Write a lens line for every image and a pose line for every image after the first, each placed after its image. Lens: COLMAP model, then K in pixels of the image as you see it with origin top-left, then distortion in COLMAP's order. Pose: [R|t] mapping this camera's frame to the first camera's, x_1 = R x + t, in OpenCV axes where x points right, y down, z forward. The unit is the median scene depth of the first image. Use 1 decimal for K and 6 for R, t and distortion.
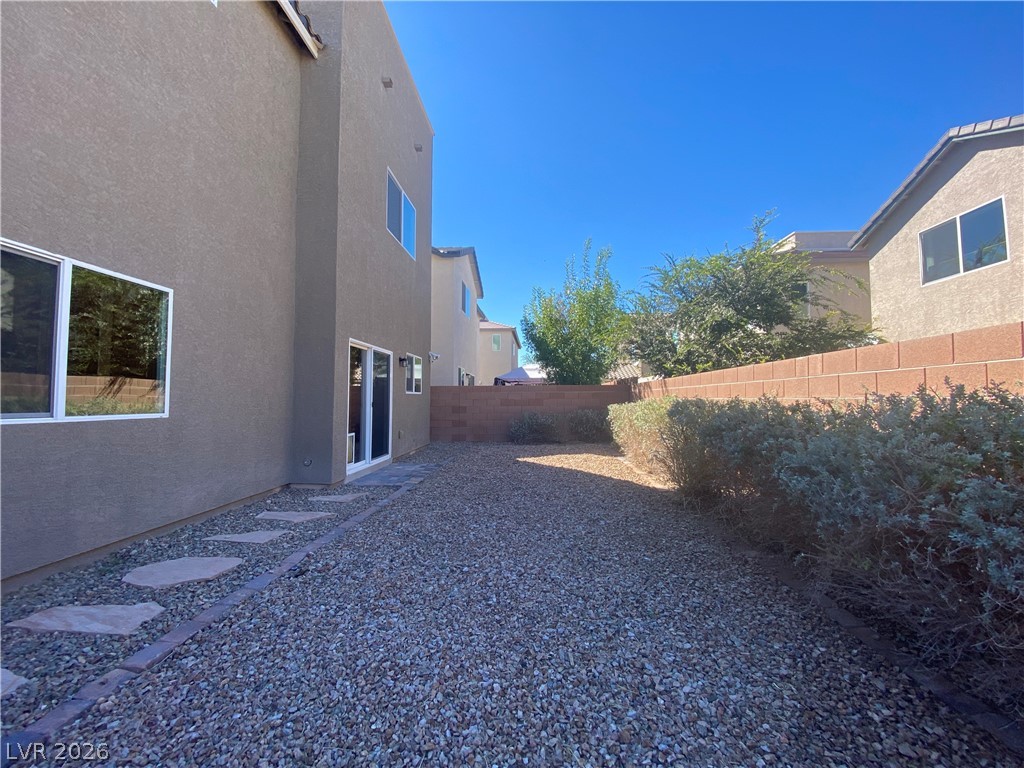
lens RADIAL K [[414.5, 0, 513.7], [0, 414.5, 381.4], [0, 0, 1]] dist [0.032254, -0.027499]
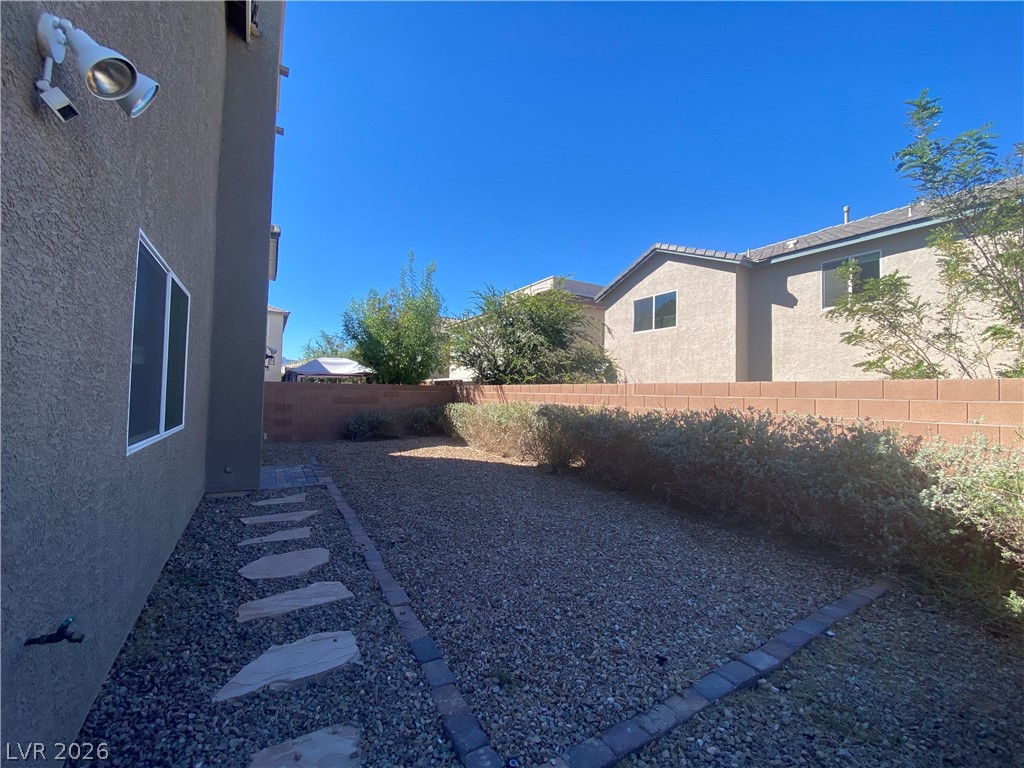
lens RADIAL K [[414.5, 0, 513.7], [0, 414.5, 381.4], [0, 0, 1]] dist [0.032254, -0.027499]
pose [[0.823580, 0.033720, 0.566198, -0.368389], [-0.044851, 0.998977, 0.005745, -0.029552], [-0.565425, -0.030126, 0.824250, -0.105046]]
